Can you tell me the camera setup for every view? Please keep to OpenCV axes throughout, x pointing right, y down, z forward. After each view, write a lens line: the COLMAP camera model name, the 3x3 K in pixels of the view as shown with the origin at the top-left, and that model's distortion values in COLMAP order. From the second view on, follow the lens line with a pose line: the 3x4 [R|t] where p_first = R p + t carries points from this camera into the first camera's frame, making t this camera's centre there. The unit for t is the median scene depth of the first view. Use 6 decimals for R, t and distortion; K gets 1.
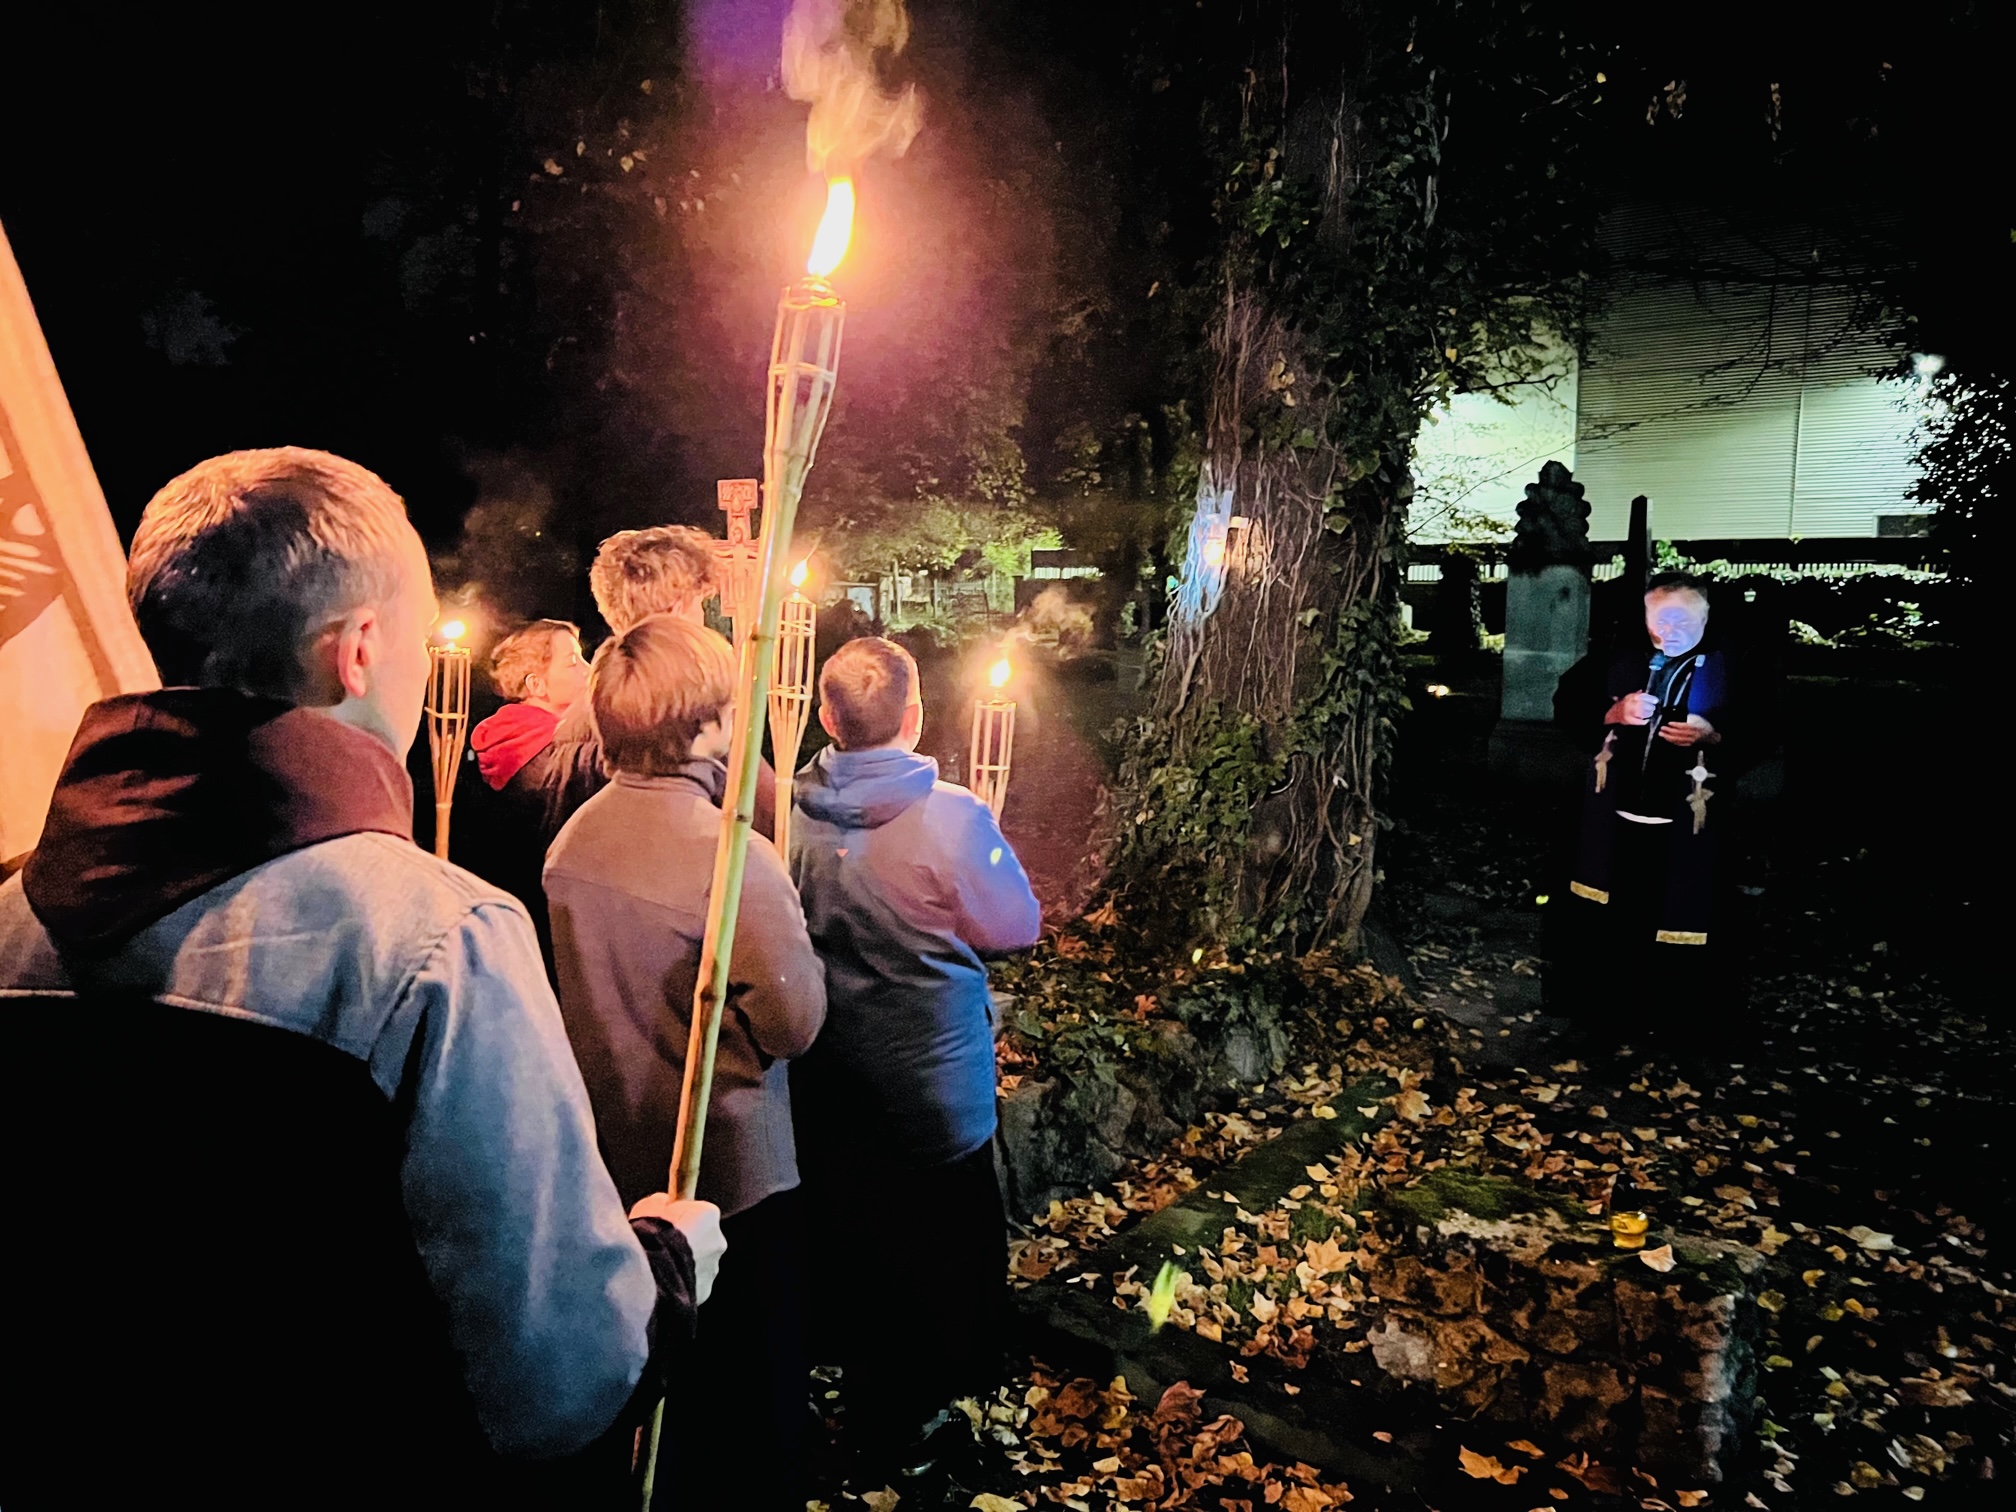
lens RADIAL K [[1527.0, 0, 996.3], [0, 1527.0, 765.6], [0, 0, 1]] dist [0.043138, -0.040656]
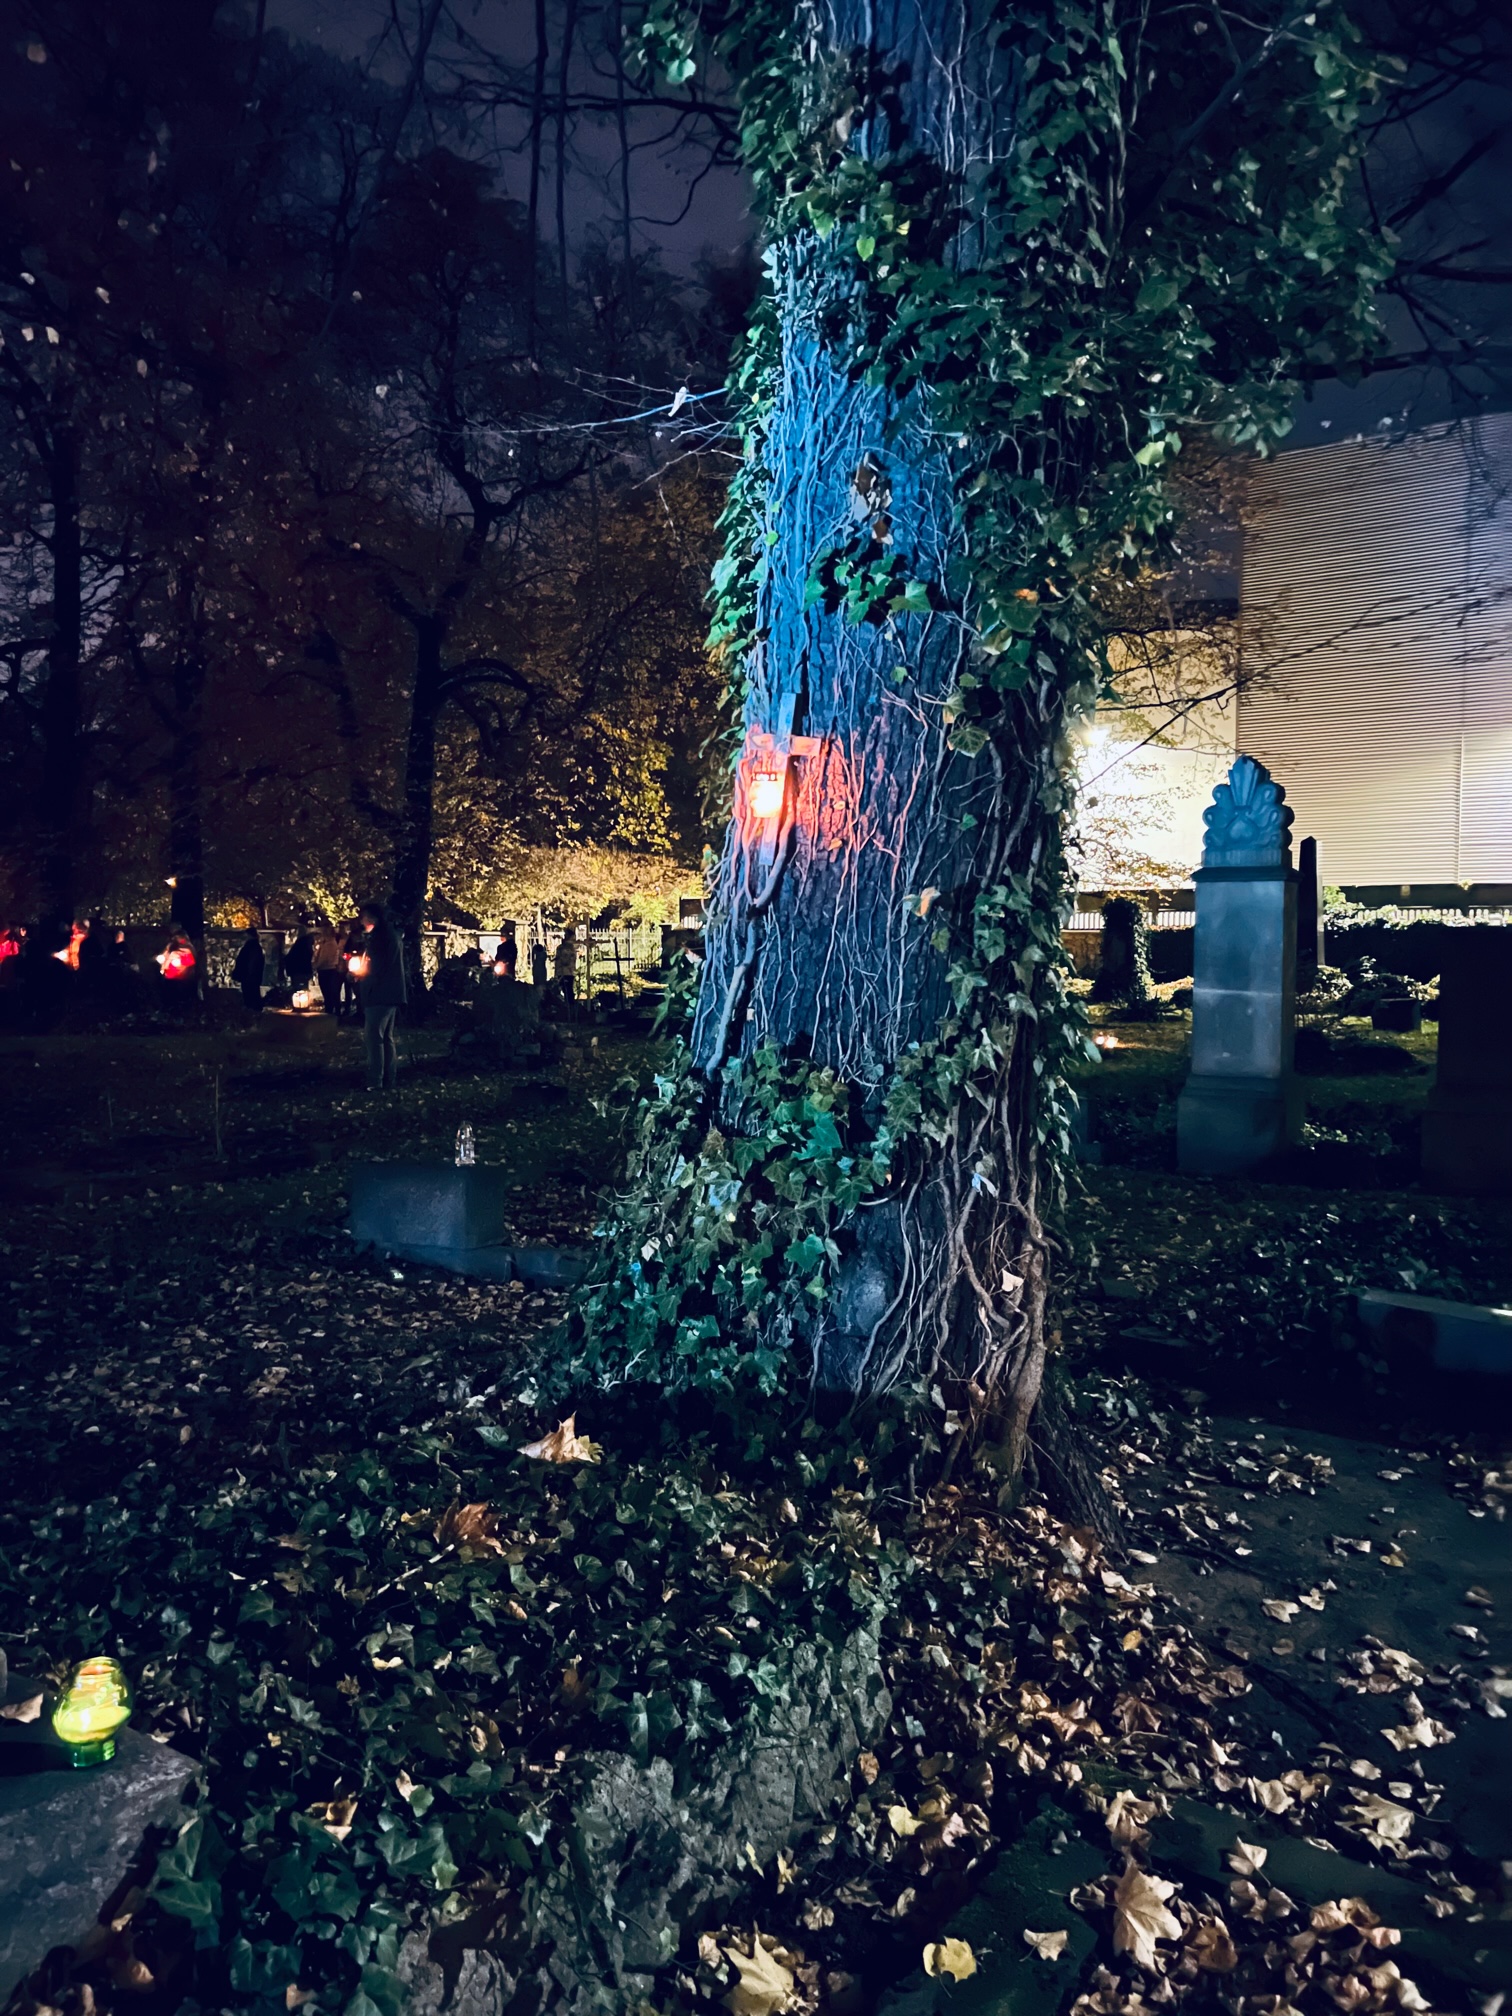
lens RADIAL K [[1527.0, 0, 762.7], [0, 1527.0, 992.7], [0, 0, 1]] dist [0.043138, -0.040656]
pose [[0.997929, -0.003296, 0.064239, 0.100976], [0.008724, 0.996394, -0.084395, -0.013750], [-0.063729, 0.084781, 0.994359, 0.410321]]
